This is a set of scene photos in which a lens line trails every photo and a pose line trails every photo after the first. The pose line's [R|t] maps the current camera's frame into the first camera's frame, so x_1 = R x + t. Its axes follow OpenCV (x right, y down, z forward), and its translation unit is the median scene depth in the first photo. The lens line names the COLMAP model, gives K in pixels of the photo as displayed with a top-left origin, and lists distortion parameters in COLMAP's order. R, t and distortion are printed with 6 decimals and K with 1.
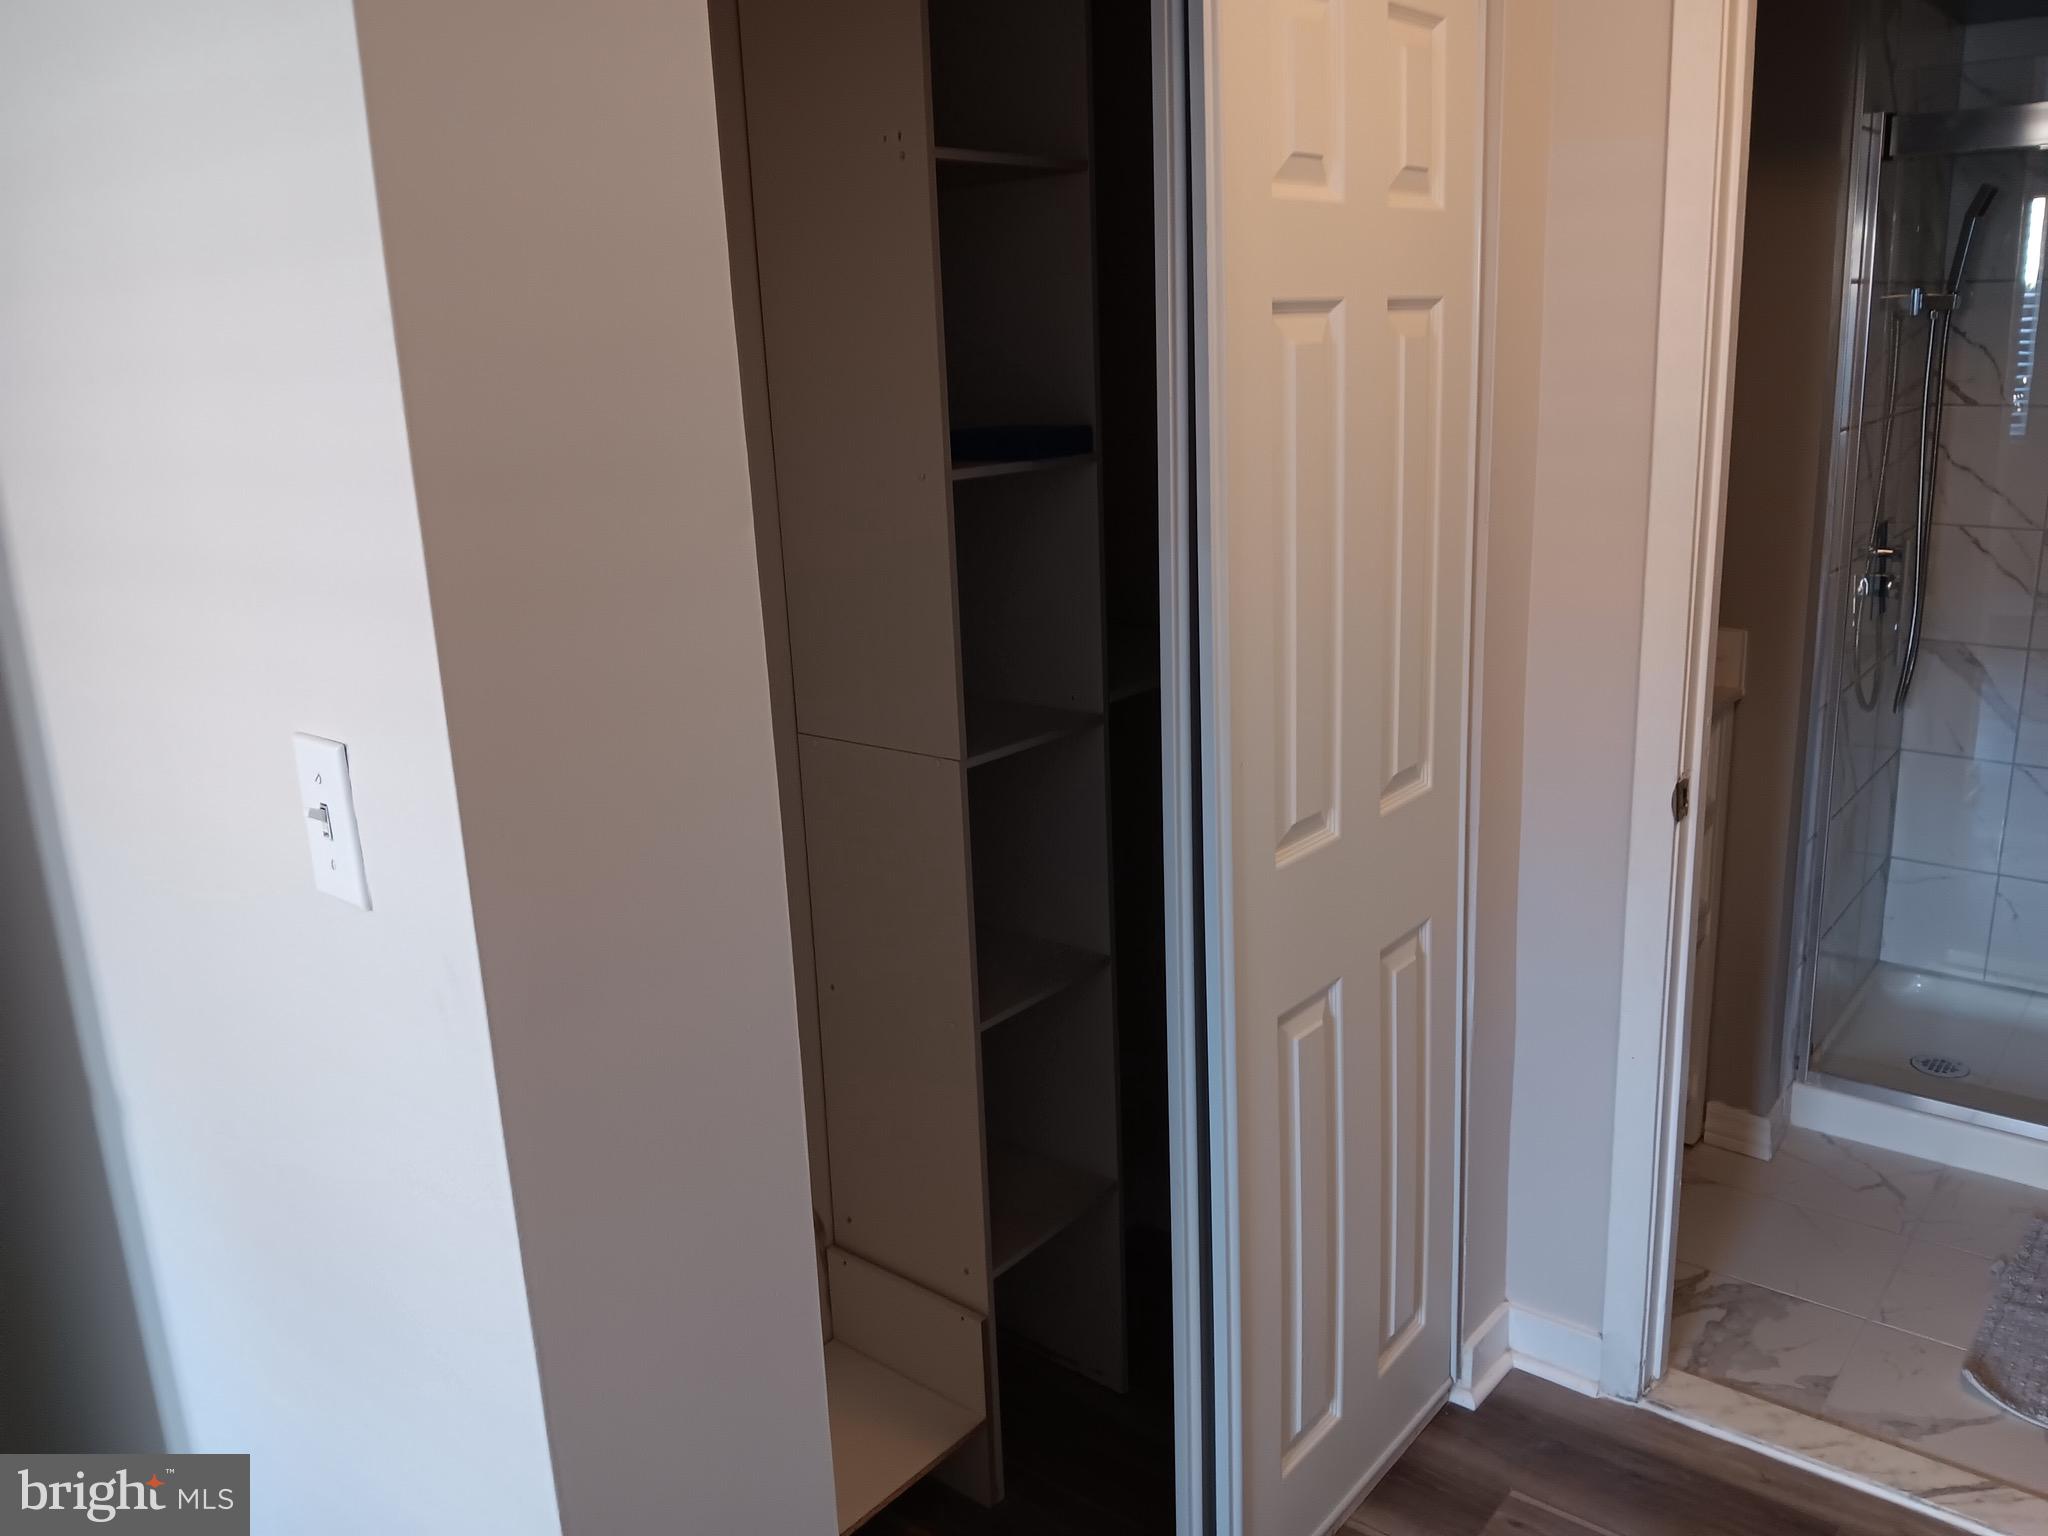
lens RADIAL K [[1571.1, 0, 1036.0], [0, 1571.1, 767.4], [0, 0, 1]] dist [0.009943, -0.065268]
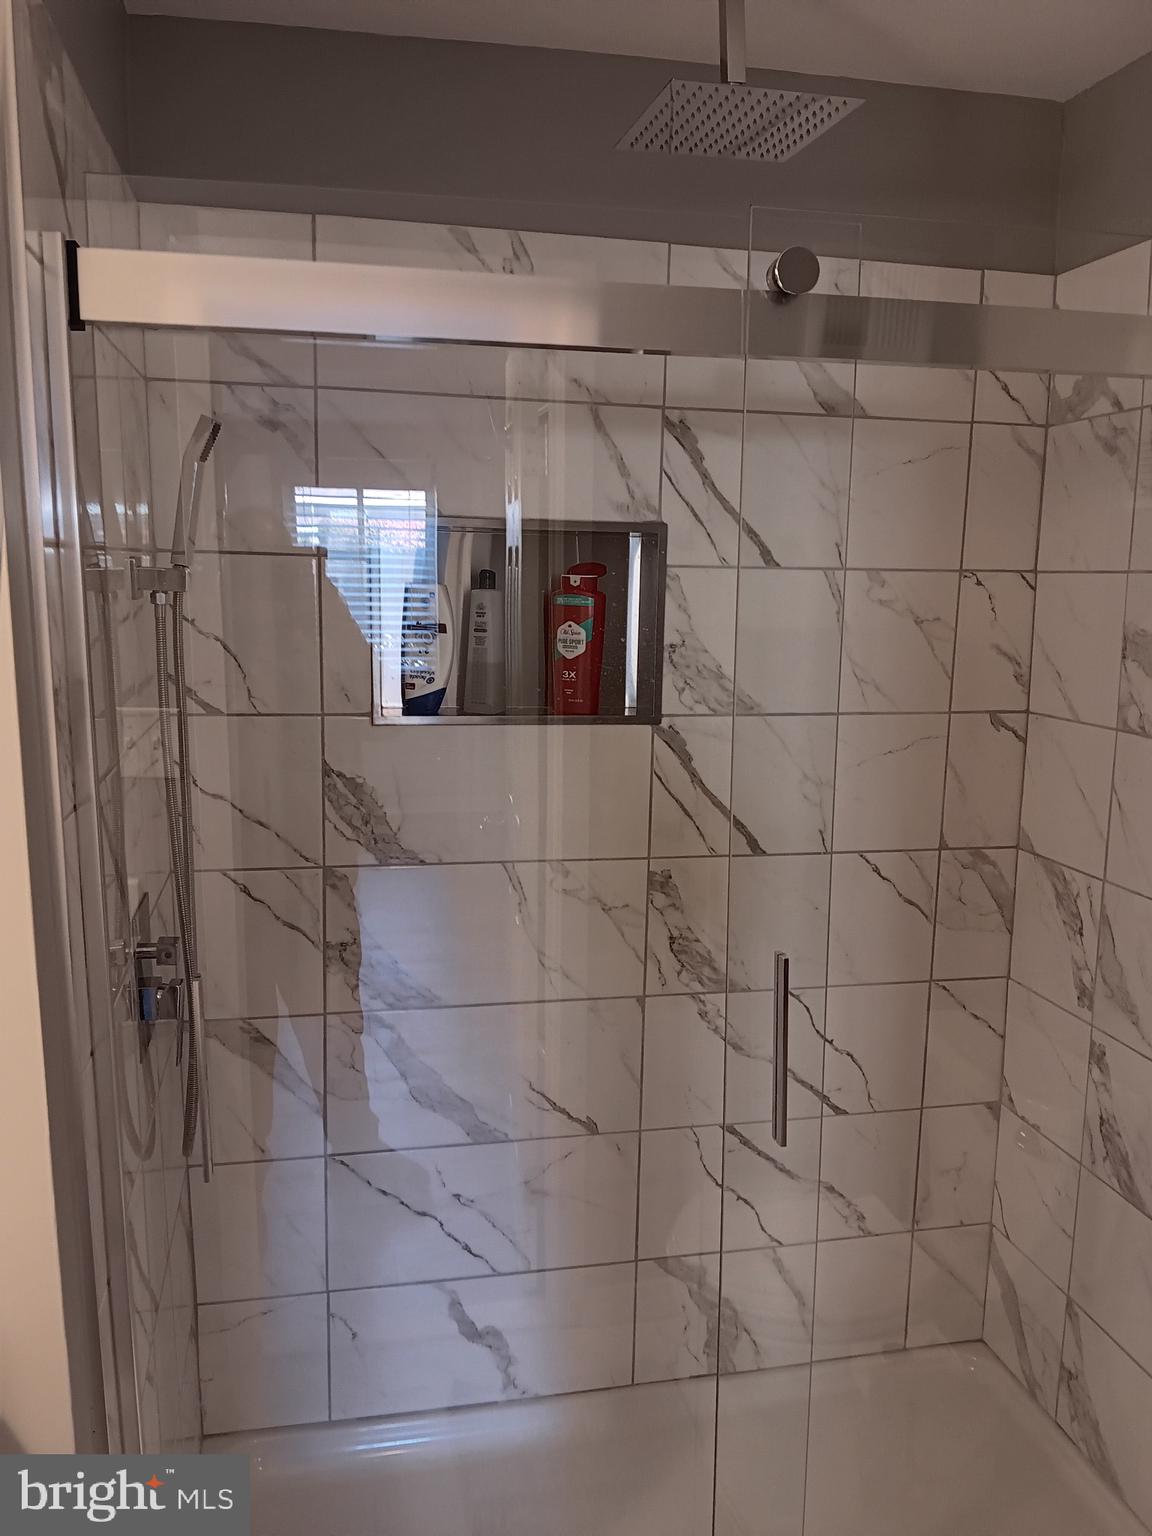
lens RADIAL K [[1178.3, 0, 576.0], [0, 1178.3, 768.0], [0, 0, 1]] dist [0.009943, -0.065268]
pose [[0.626488, -0.075063, 0.775808, 0.328794], [0.163598, 0.985843, -0.036725, -0.196374], [-0.762069, 0.149929, 0.629899, 0.636817]]
